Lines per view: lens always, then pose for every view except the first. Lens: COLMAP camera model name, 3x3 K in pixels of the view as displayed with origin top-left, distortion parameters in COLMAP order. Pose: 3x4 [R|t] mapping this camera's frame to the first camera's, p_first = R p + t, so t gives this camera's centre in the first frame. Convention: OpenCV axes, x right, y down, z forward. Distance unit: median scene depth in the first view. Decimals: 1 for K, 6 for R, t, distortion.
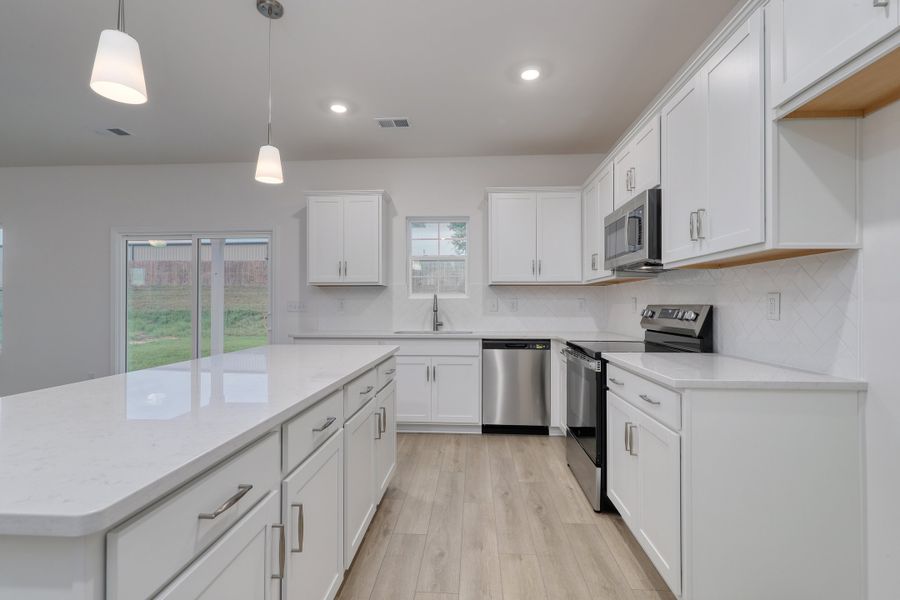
lens RADIAL K [[401.2, 0, 446.2], [0, 401.2, 298.0], [0, 0, 1]] dist [-0.003067, 0.000874]
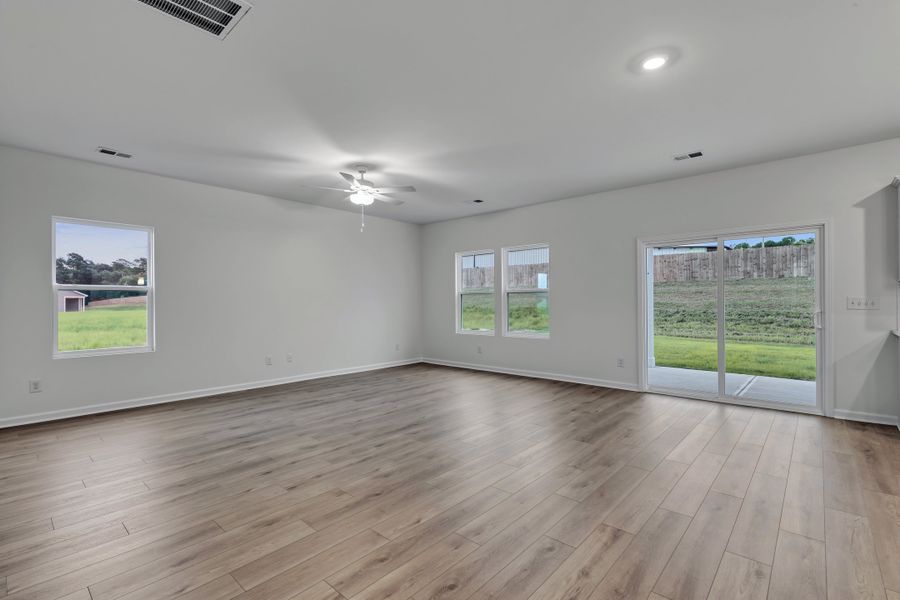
lens RADIAL K [[401.2, 0, 451.5], [0, 401.2, 301.4], [0, 0, 1]] dist [-0.003067, 0.000874]
pose [[0.786625, -0.005342, -0.617408, -0.111681], [0.014594, 0.999844, 0.009943, -0.001463], [0.617258, -0.016832, 0.786580, -0.061896]]
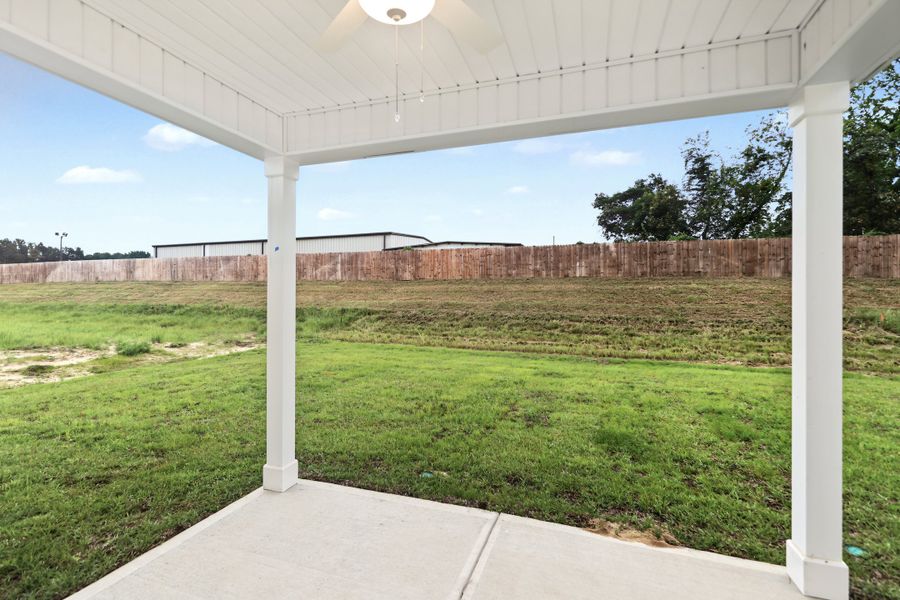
lens RADIAL K [[401.2, 0, 448.6], [0, 401.2, 301.5], [0, 0, 1]] dist [-0.003067, 0.000874]
pose [[0.964536, 0.004466, -0.263915, -0.099398], [0.002441, 0.999663, 0.025838, -0.006264], [0.263942, -0.025566, 0.964200, 0.233039]]
